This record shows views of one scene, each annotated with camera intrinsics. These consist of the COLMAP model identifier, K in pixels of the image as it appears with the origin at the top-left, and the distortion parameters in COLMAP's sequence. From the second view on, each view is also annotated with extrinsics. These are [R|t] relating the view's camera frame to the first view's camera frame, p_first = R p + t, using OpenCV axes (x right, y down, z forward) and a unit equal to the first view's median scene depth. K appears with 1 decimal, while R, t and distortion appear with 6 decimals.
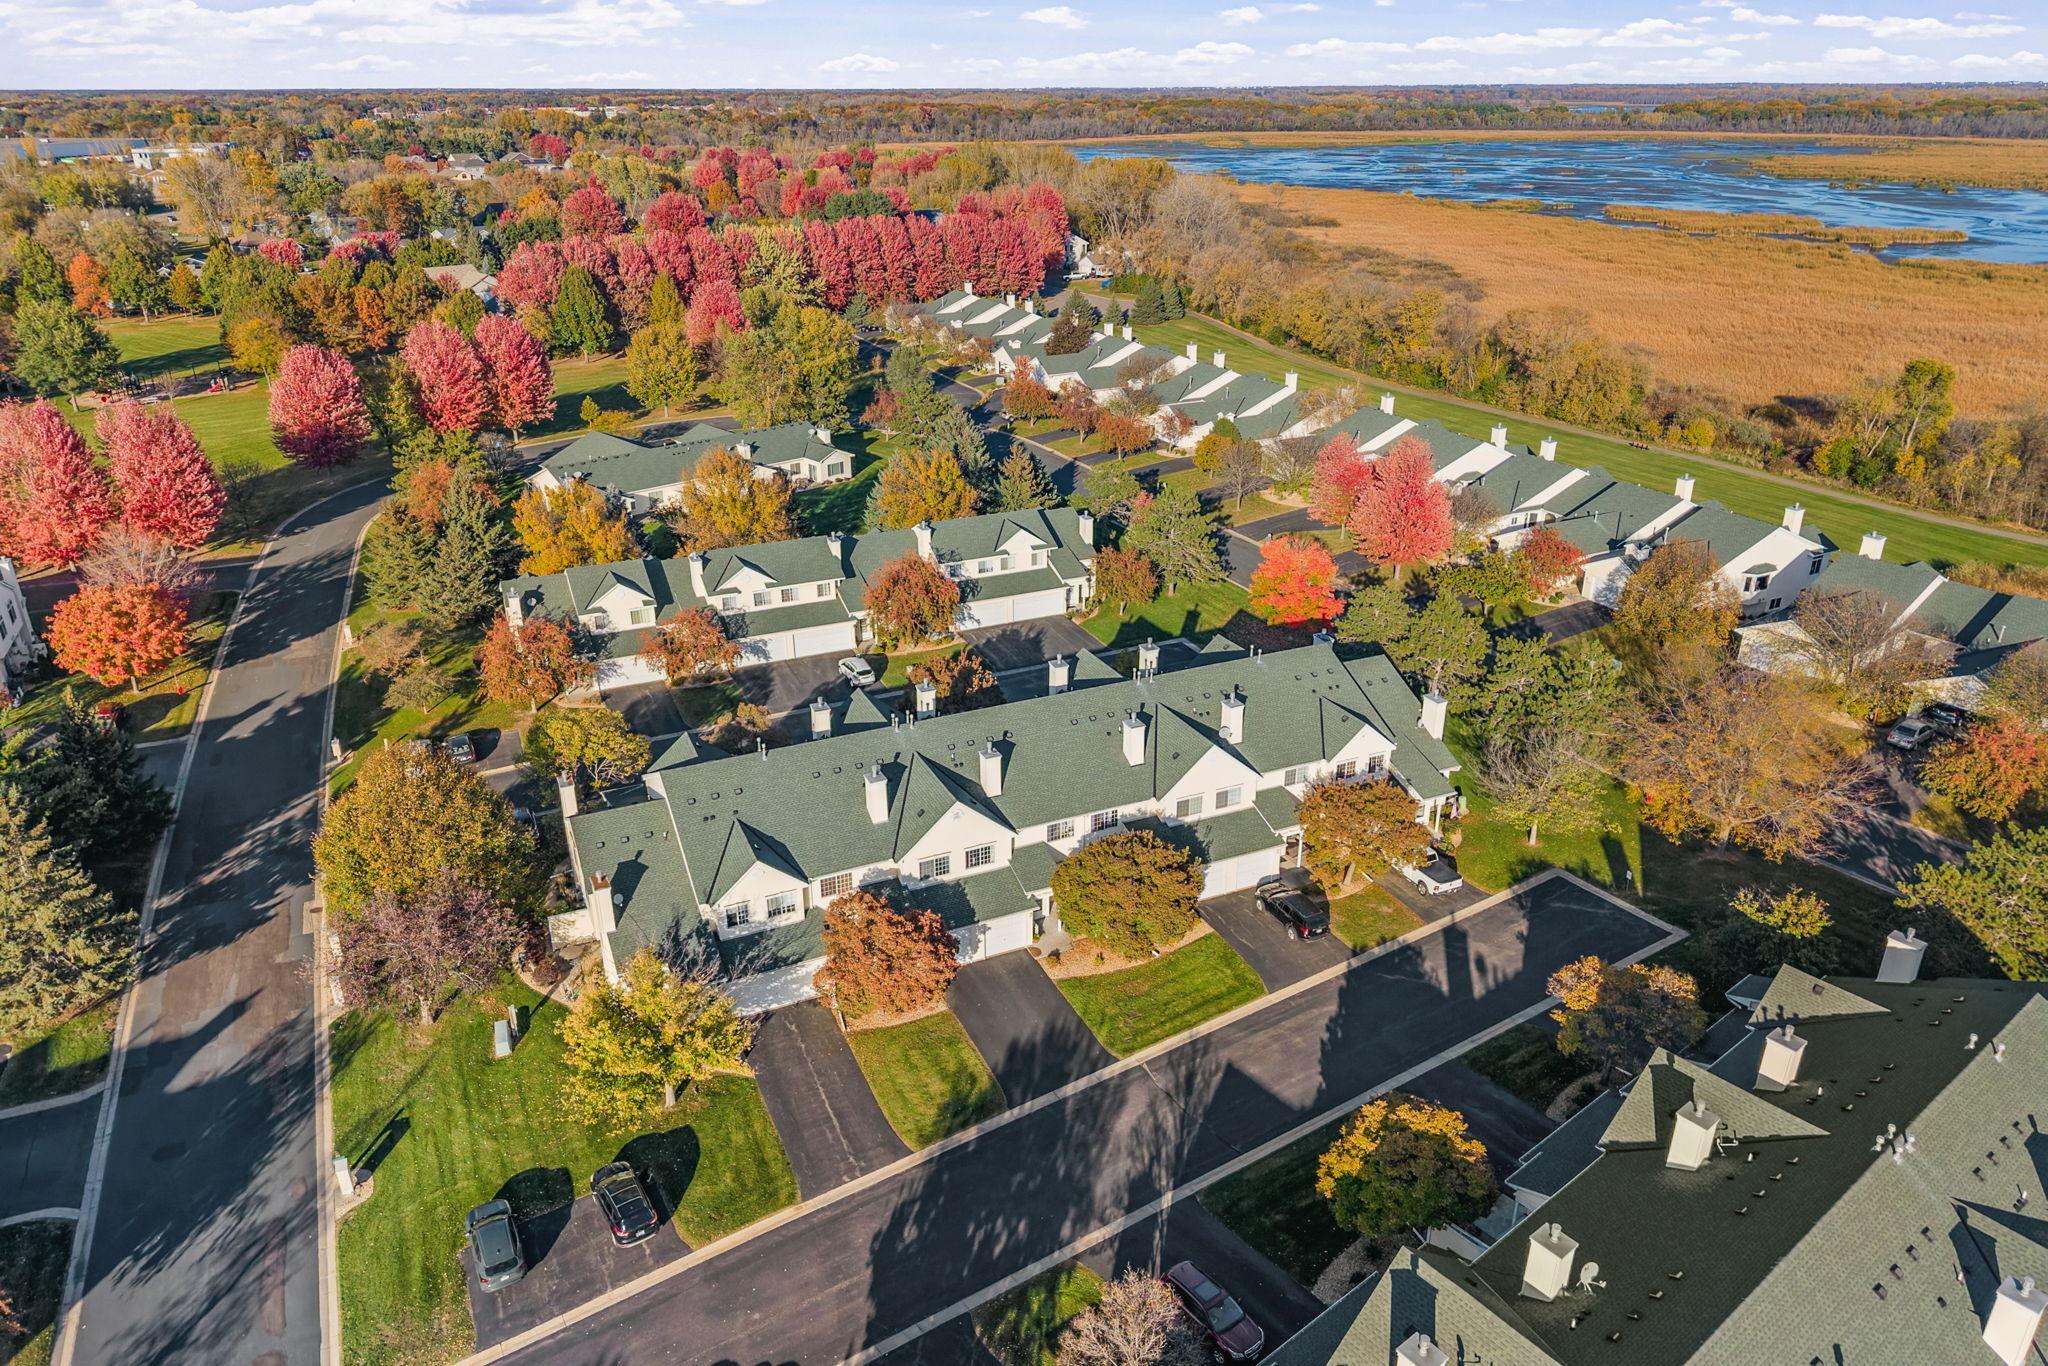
lens RADIAL K [[1352.4, 0, 1024.0], [0, 1352.4, 683.0], [0, 0, 1]] dist [0.018989, -0.015513]
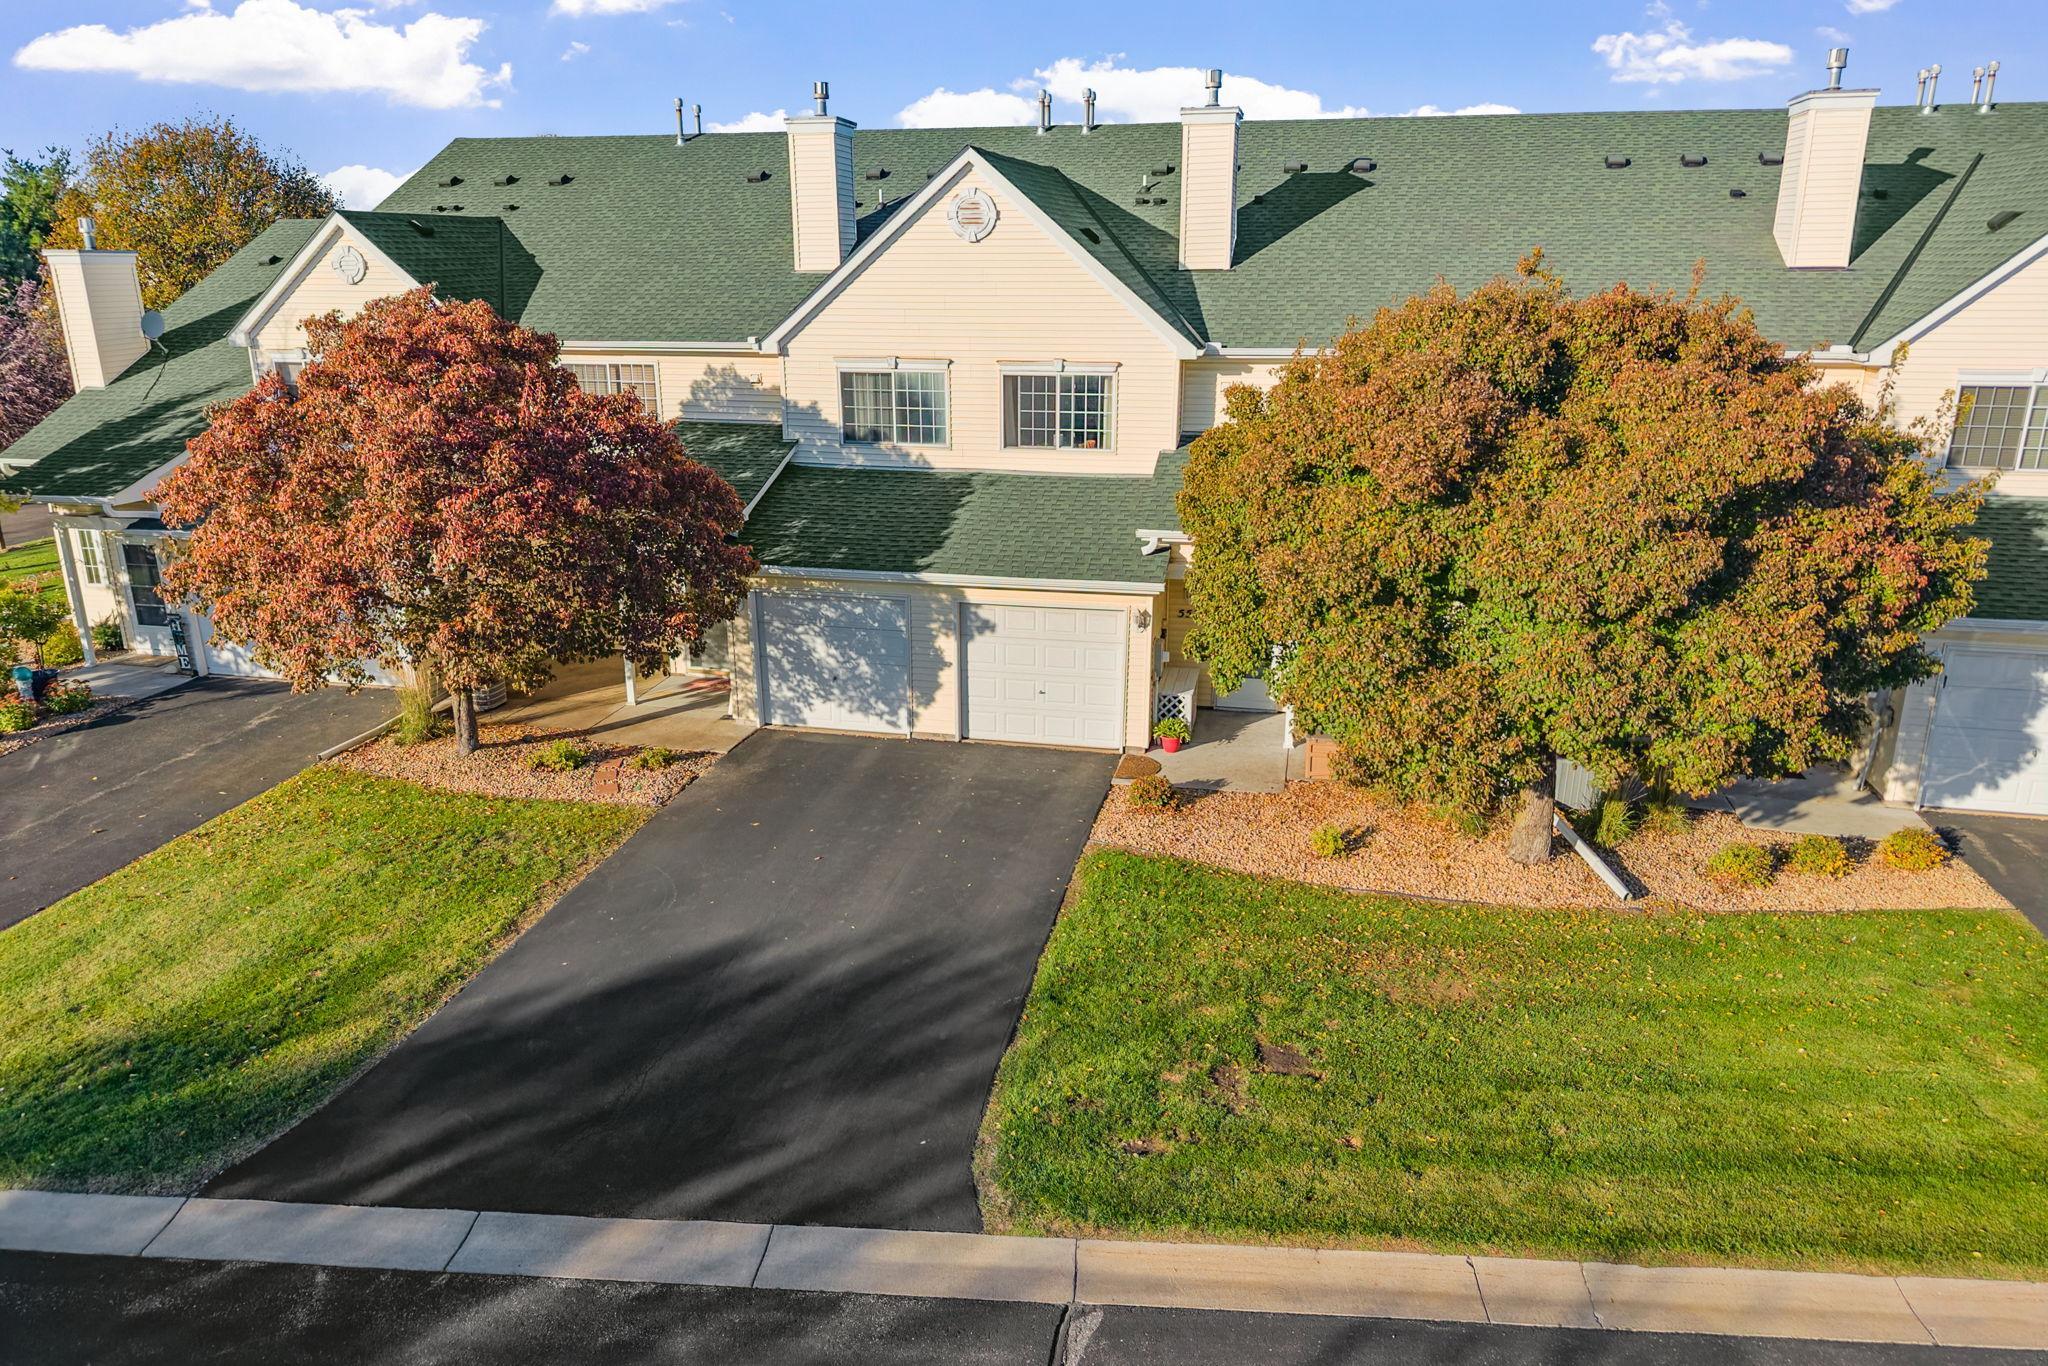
lens RADIAL K [[1395.0, 0, 1024.0], [0, 1395.0, 683.0], [0, 0, 1]] dist [0.096408, -0.132050]
pose [[0.794460, 0.167813, -0.583671, 0.146897], [-0.239062, 0.969888, -0.046542, 0.203645], [0.558285, 0.176510, 0.810655, 0.780928]]
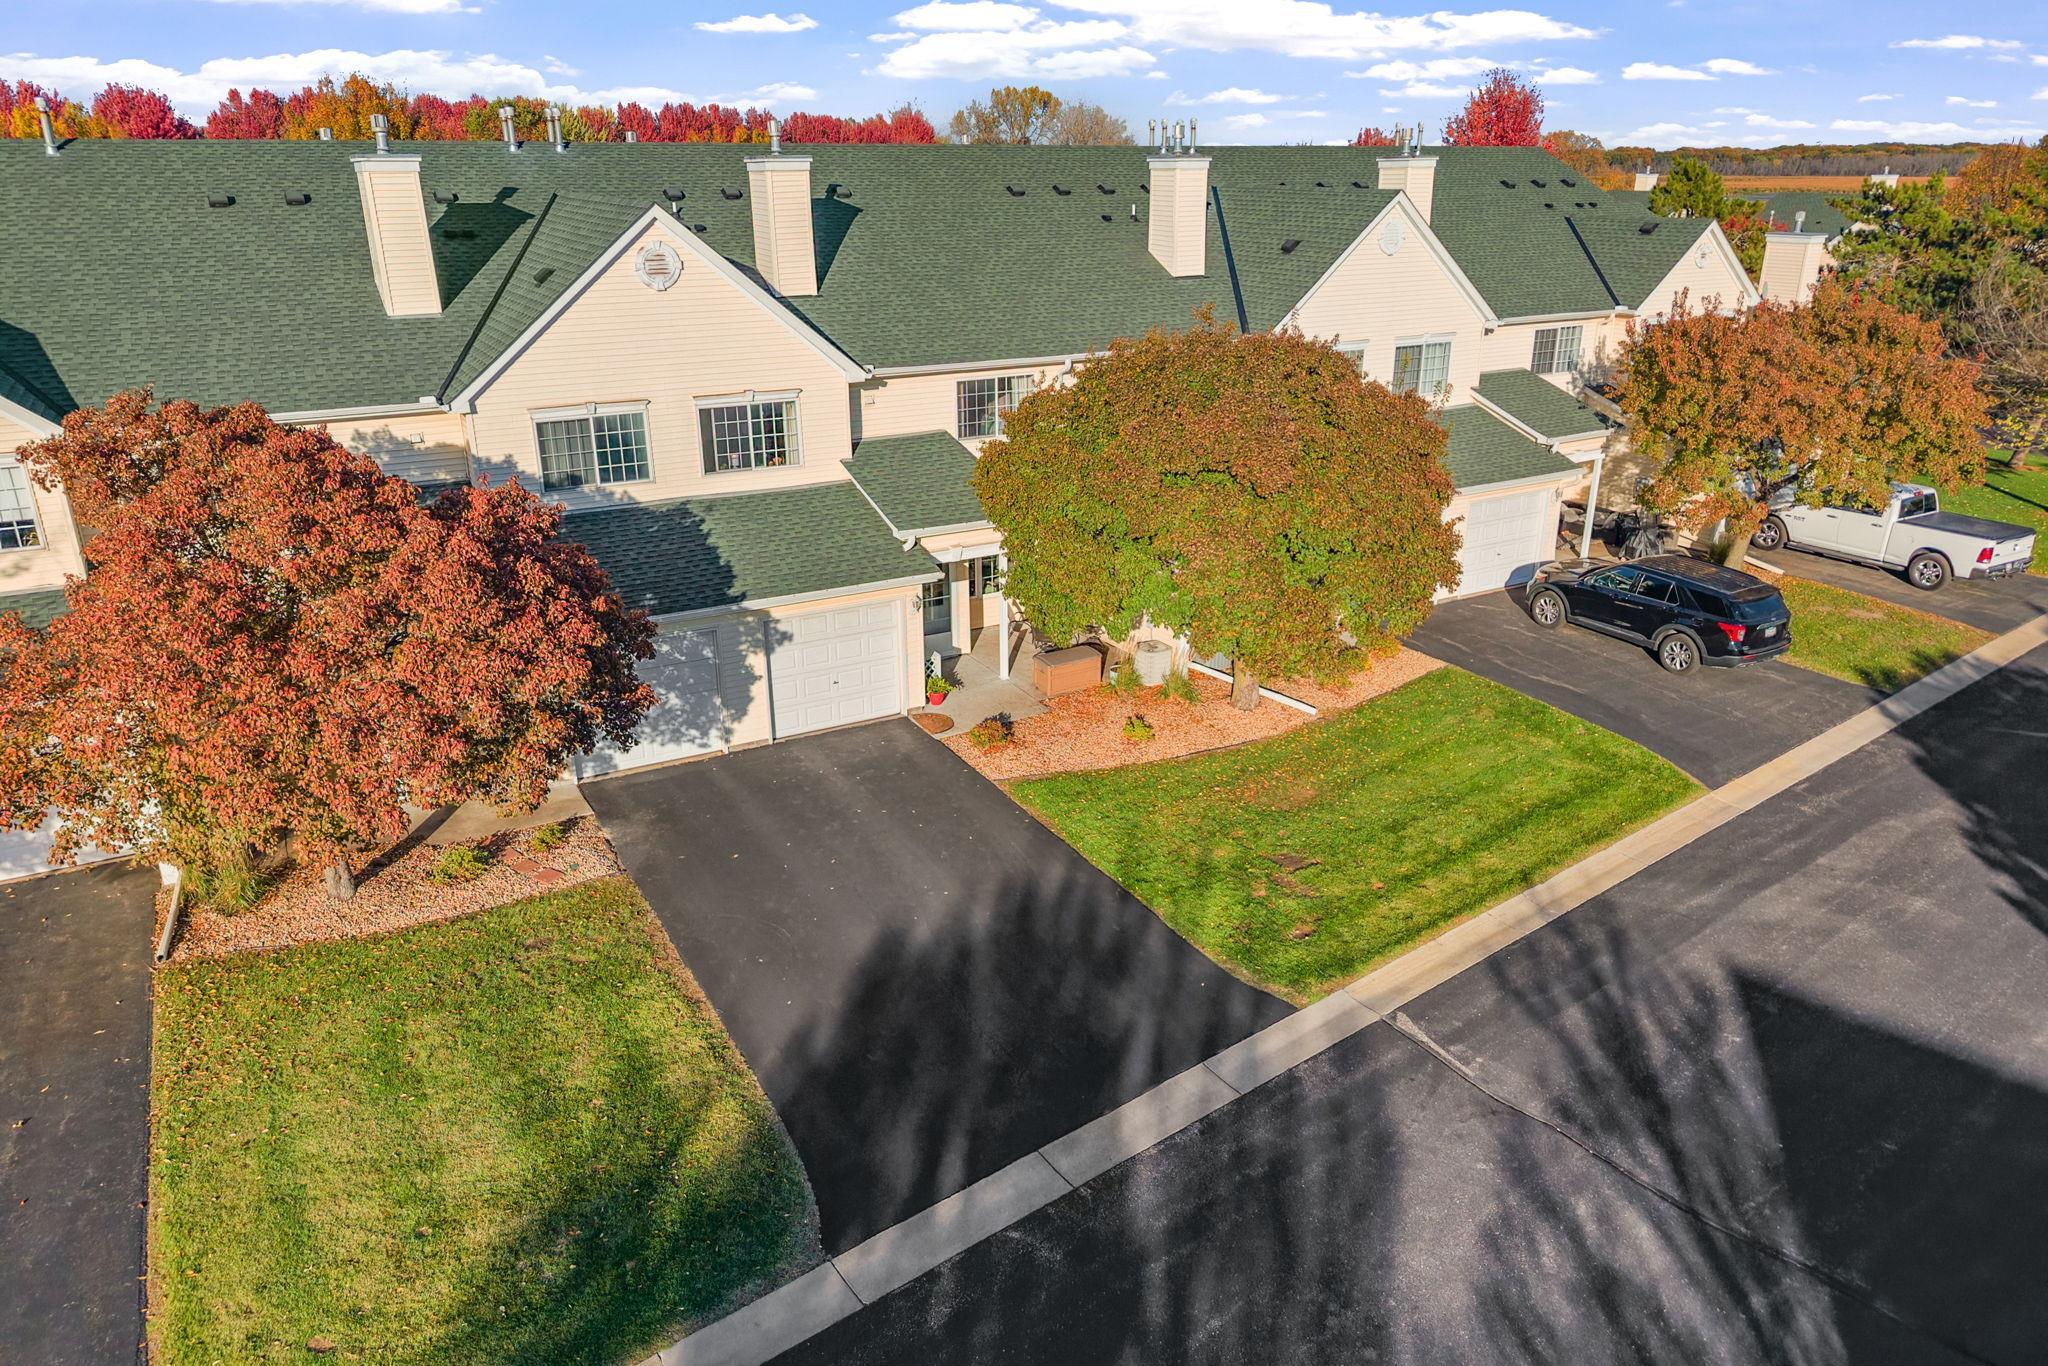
lens RADIAL K [[1417.9, 0, 1024.0], [0, 1417.9, 683.0], [0, 0, 1]] dist [0.039876, -0.062544]
pose [[0.994842, -0.039820, 0.093292, -0.001836], [0.045206, 0.997387, -0.056355, 0.212254], [-0.090804, 0.060282, 0.994043, 0.678241]]
